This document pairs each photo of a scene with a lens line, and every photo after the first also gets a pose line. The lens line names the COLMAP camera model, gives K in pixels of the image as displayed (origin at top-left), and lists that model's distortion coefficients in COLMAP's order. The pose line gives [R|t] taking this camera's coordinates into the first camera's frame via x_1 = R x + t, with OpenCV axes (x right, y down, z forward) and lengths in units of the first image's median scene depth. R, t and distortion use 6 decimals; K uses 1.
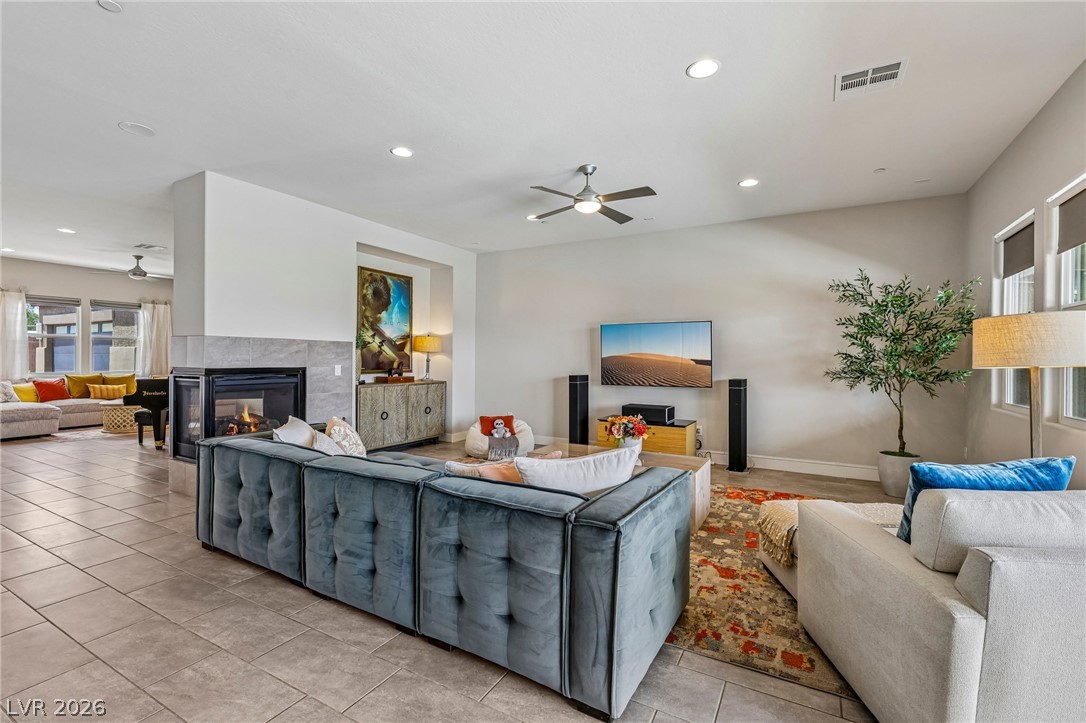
lens RADIAL K [[484.3, 0, 540.2], [0, 484.3, 356.2], [0, 0, 1]] dist [0.002158, 0.000584]
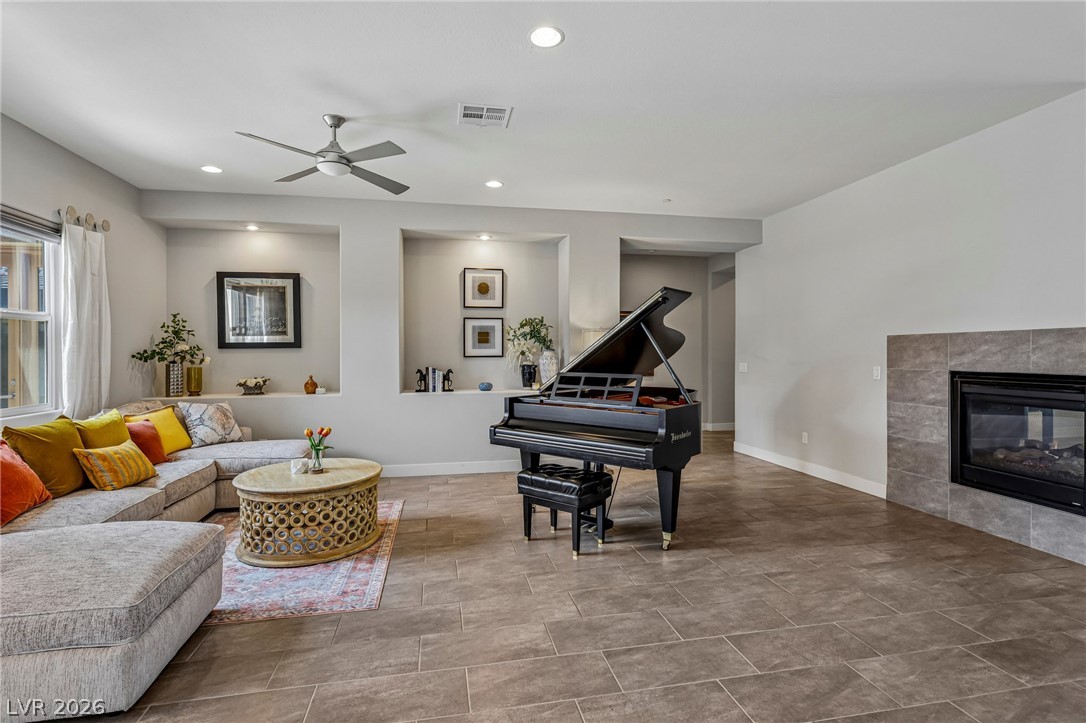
lens RADIAL K [[534.4, 0, 544.5], [0, 534.4, 356.9], [0, 0, 1]] dist [-0.000362, -0.000519]
pose [[0.748964, -0.016038, 0.662417, -0.946079], [0.007768, 0.999851, 0.015426, -0.010206], [-0.662565, -0.006408, 0.748977, 0.514260]]
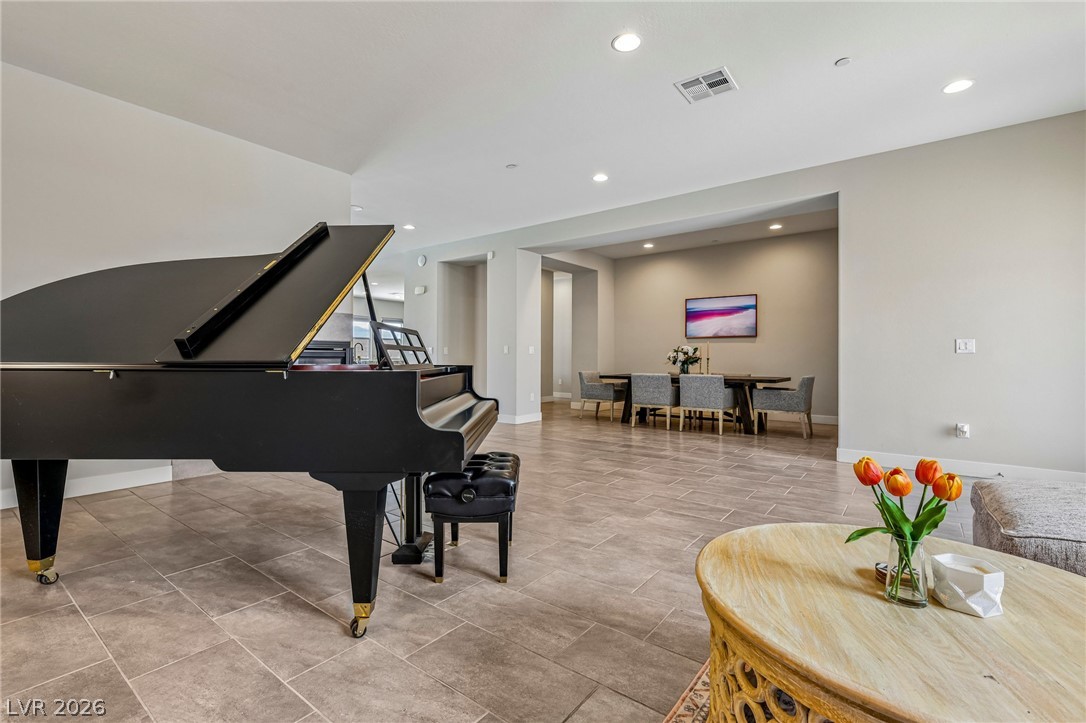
lens RADIAL K [[484.3, 0, 545.5], [0, 484.3, 359.7], [0, 0, 1]] dist [0.002158, 0.000584]
pose [[-0.991380, -0.010870, 0.130563, -0.722077], [-0.010267, 0.999933, 0.005294, 0.028535], [-0.130612, 0.003908, -0.991426, 1.100640]]
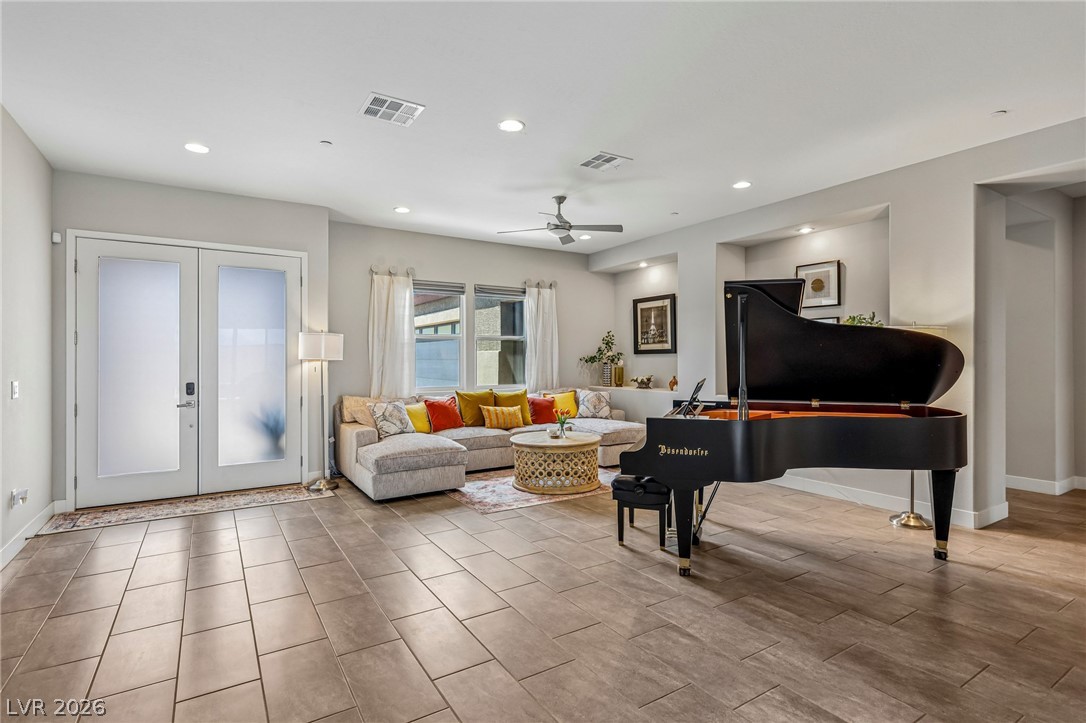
lens RADIAL K [[534.4, 0, 544.8], [0, 534.4, 359.9], [0, 0, 1]] dist [-0.000362, -0.000519]
pose [[0.885120, -0.008038, -0.465293, -0.510084], [0.010227, 0.999945, 0.002180, -0.007313], [0.465250, -0.006688, 0.885154, 0.383133]]
